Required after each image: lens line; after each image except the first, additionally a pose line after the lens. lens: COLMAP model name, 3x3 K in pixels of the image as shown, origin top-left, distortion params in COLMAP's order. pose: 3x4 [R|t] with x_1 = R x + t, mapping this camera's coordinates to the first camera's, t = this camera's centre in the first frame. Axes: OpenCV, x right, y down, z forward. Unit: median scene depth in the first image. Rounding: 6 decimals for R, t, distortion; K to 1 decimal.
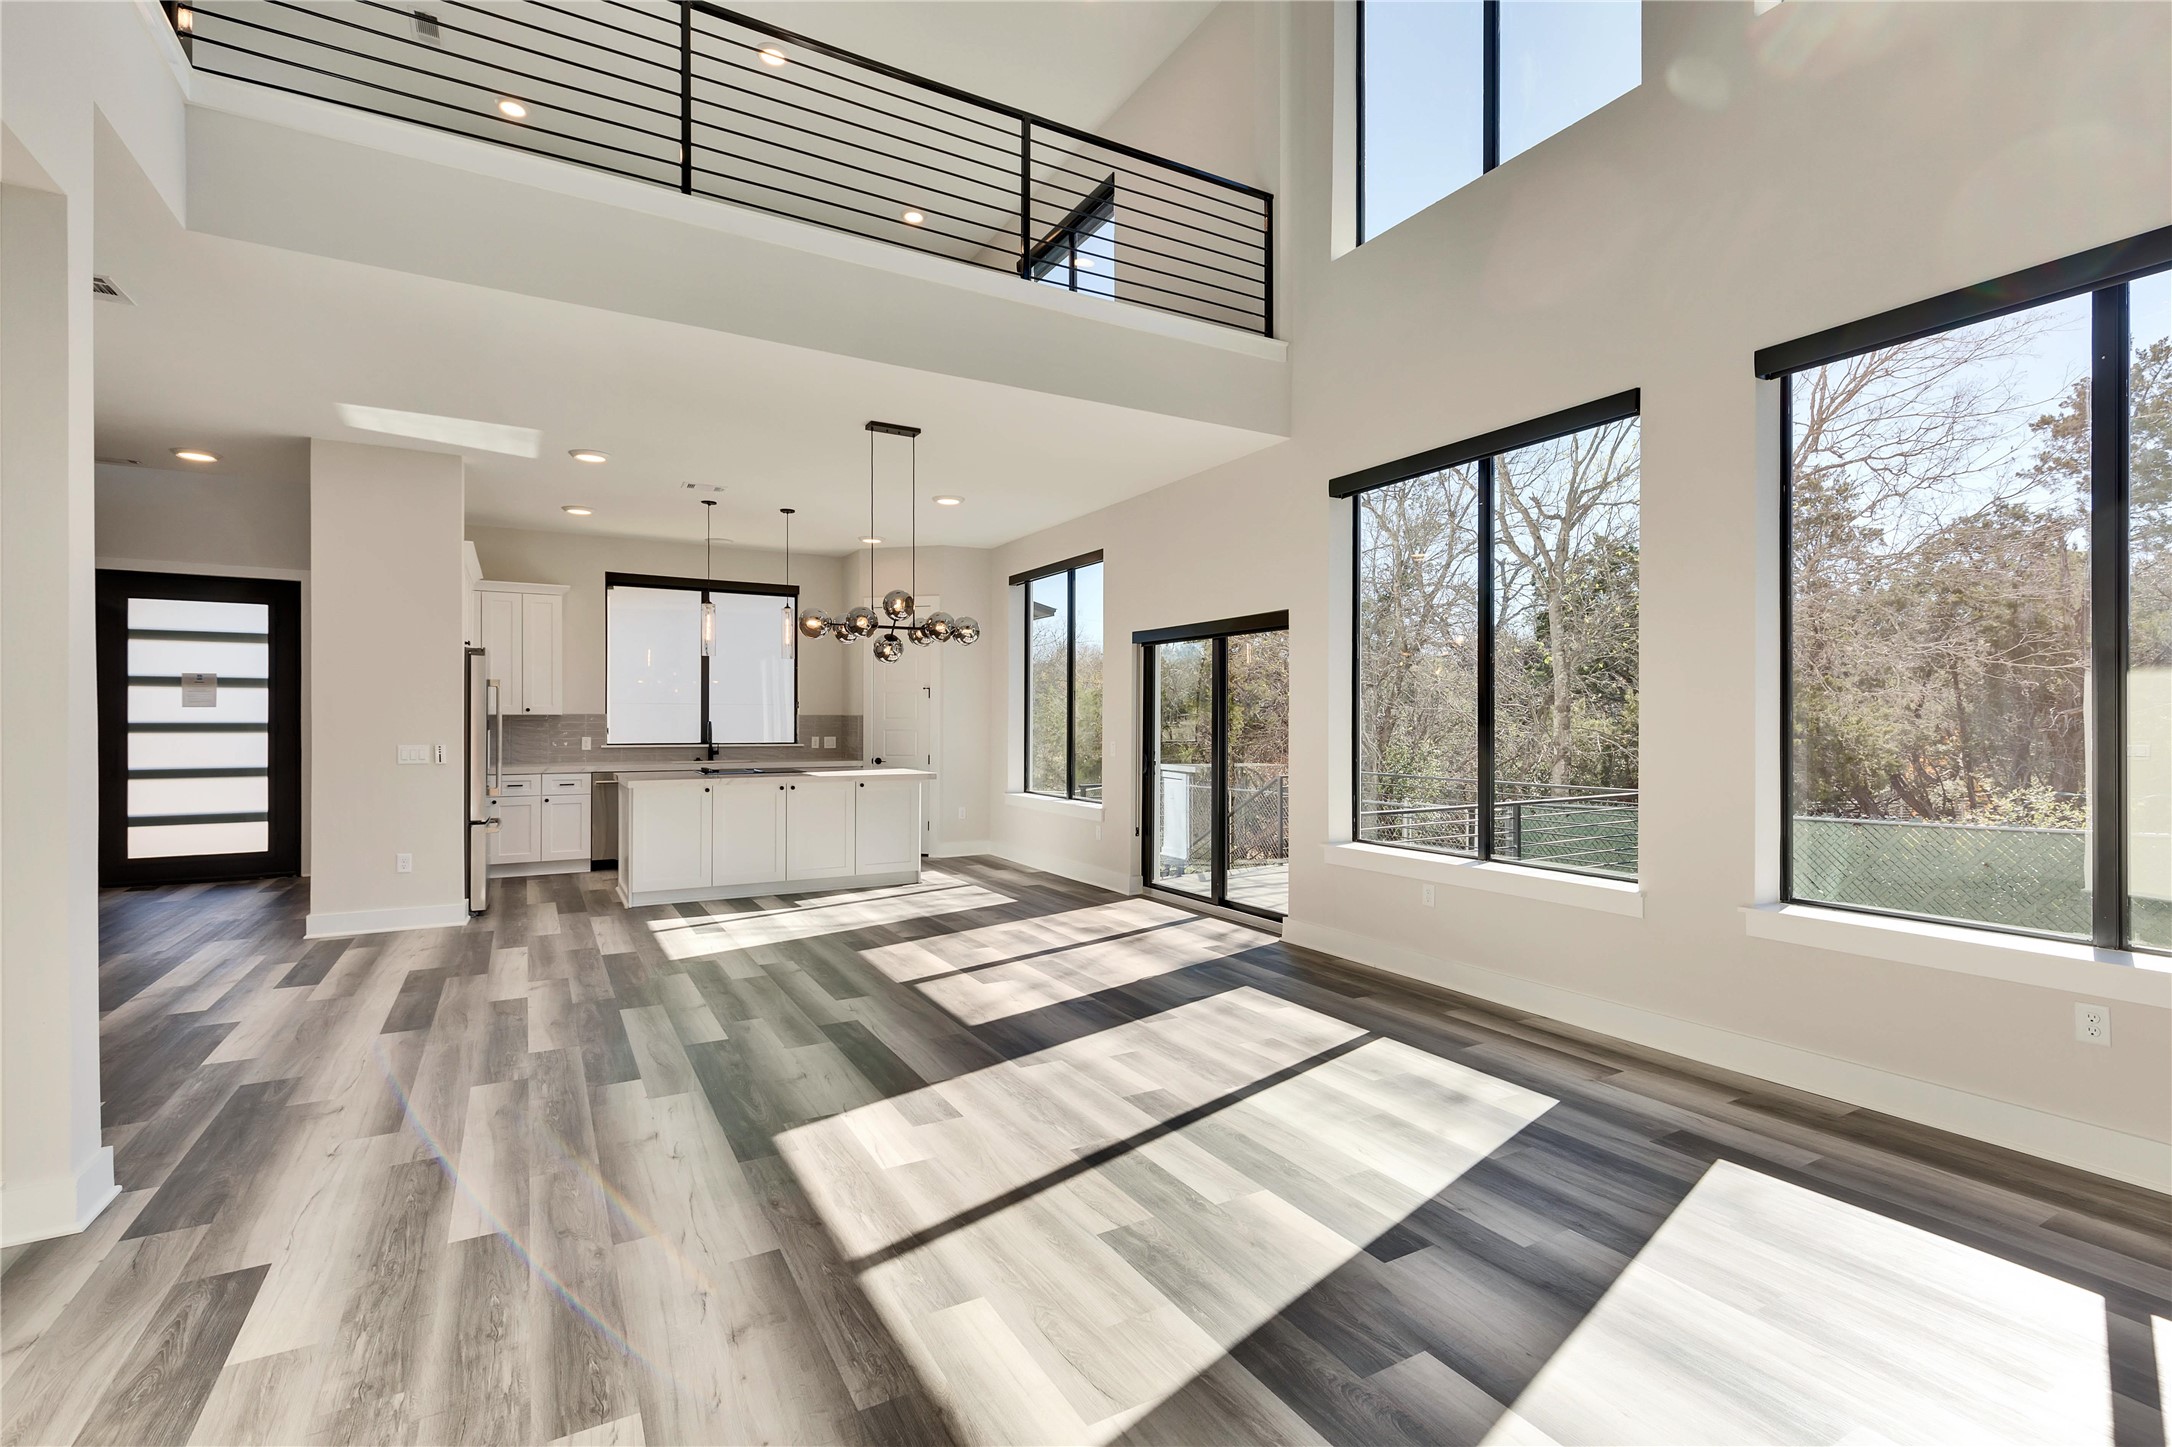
lens RADIAL K [[989.1, 0, 1082.9], [0, 989.1, 733.0], [0, 0, 1]] dist [0.003550, 0.000075]
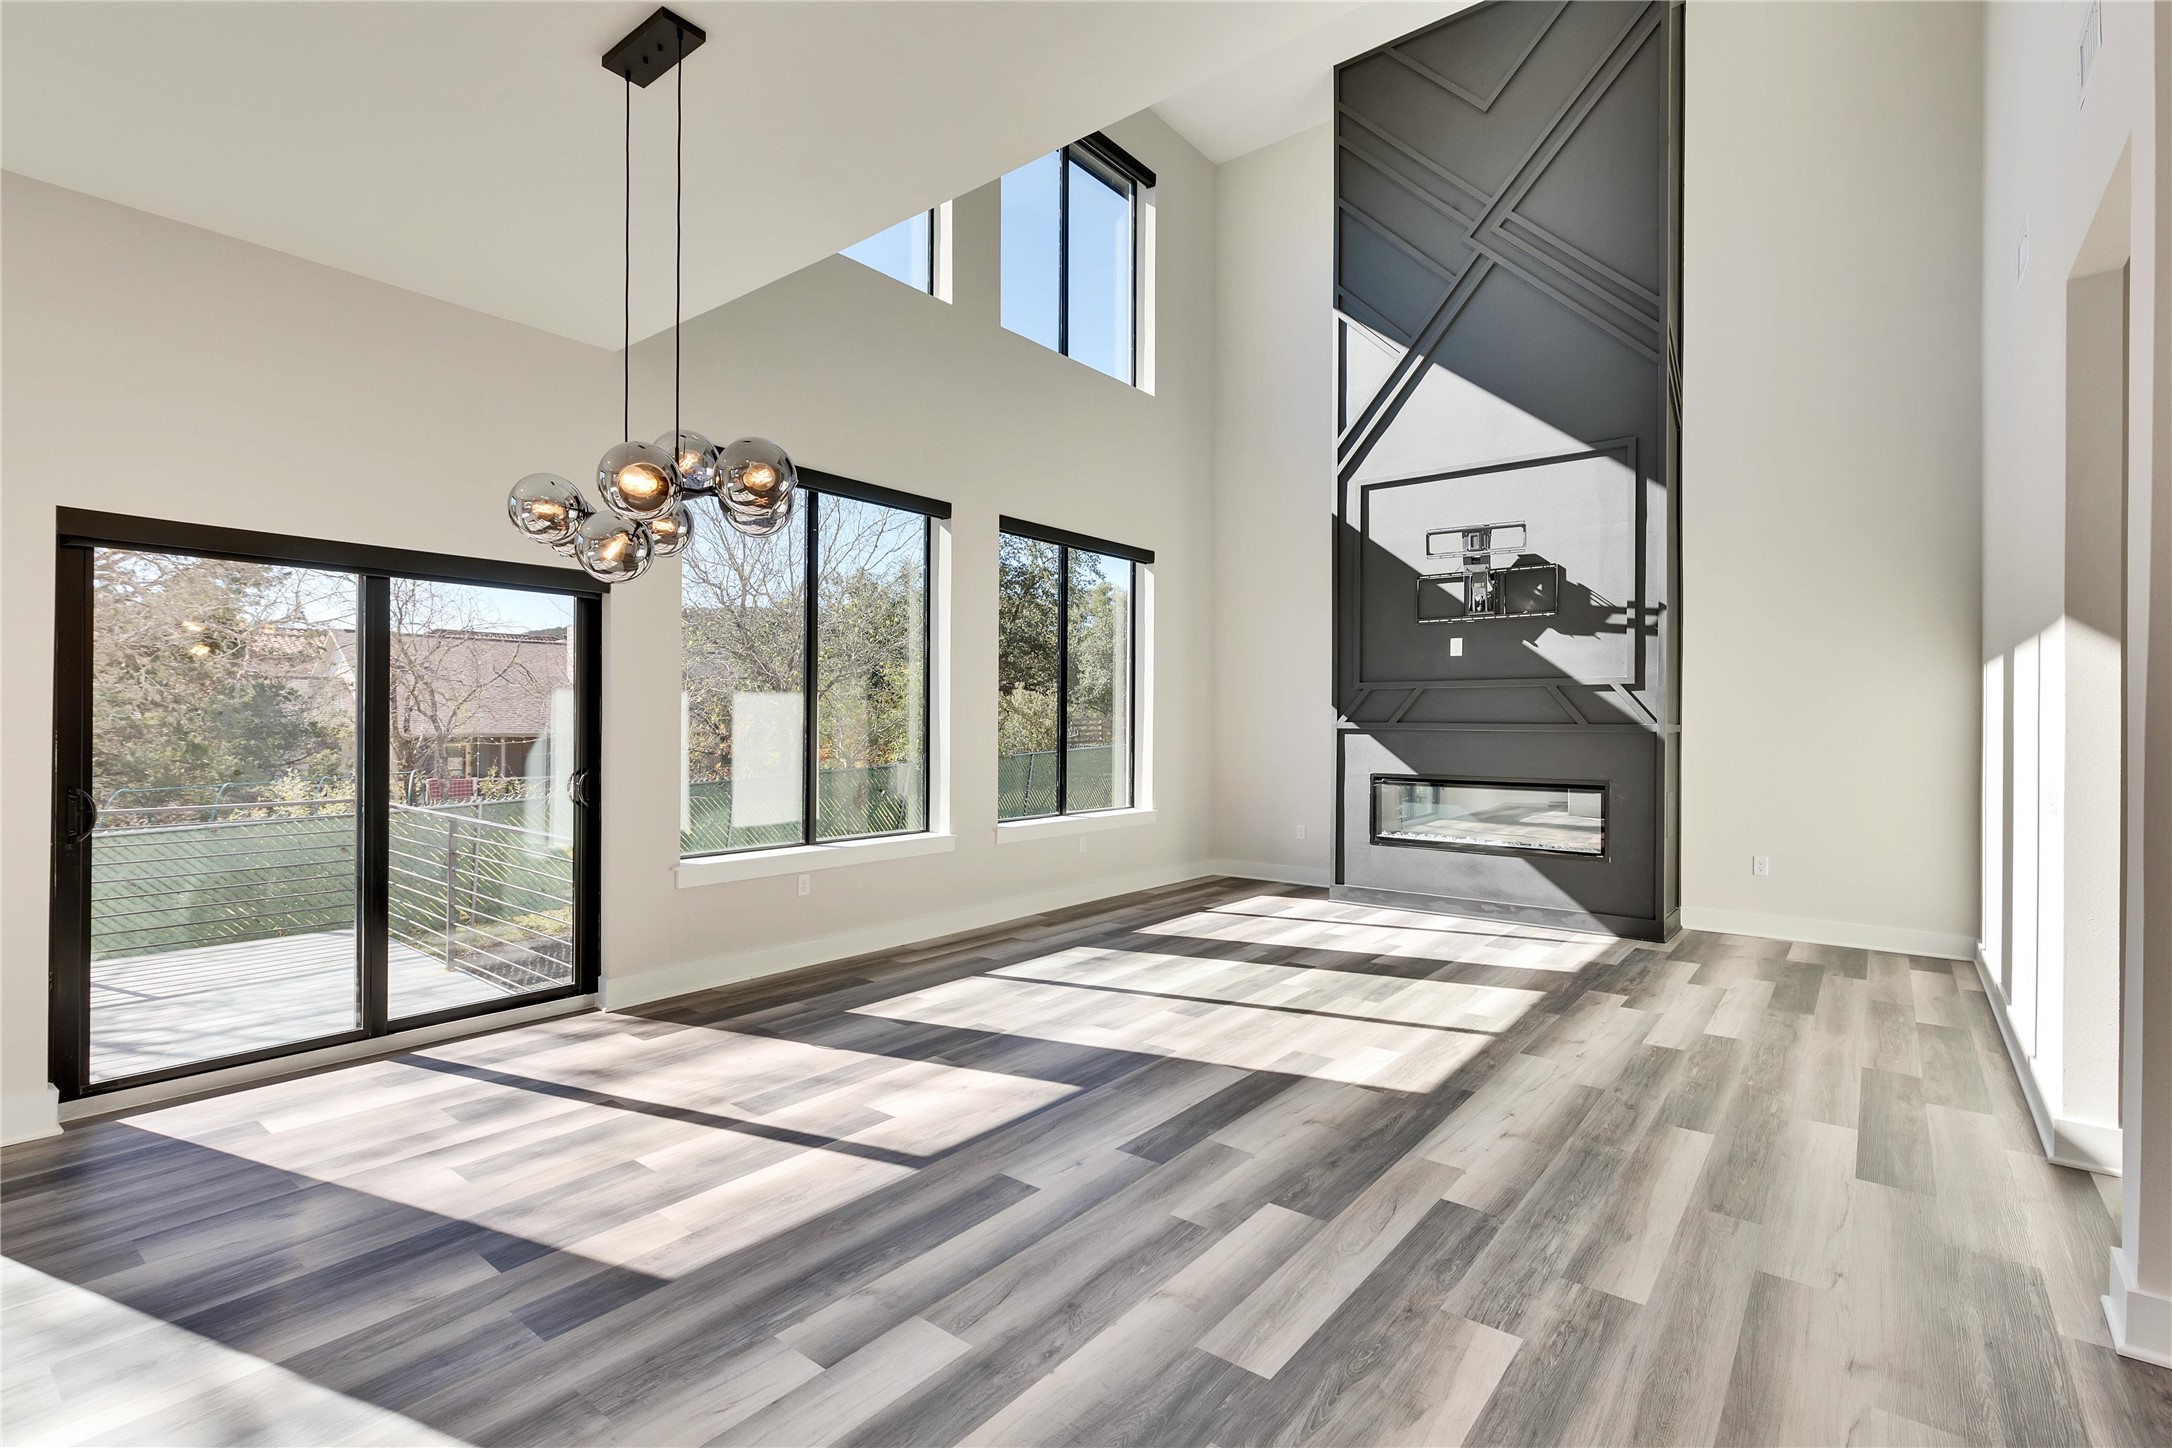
lens RADIAL K [[989.1, 0, 1097.6], [0, 989.1, 728.0], [0, 0, 1]] dist [0.003550, 0.000075]
pose [[-0.379156, -0.006404, 0.925311, -1.021995], [0.006142, 0.999937, 0.009438, -0.019666], [-0.925313, 0.009261, -0.379092, 1.491694]]
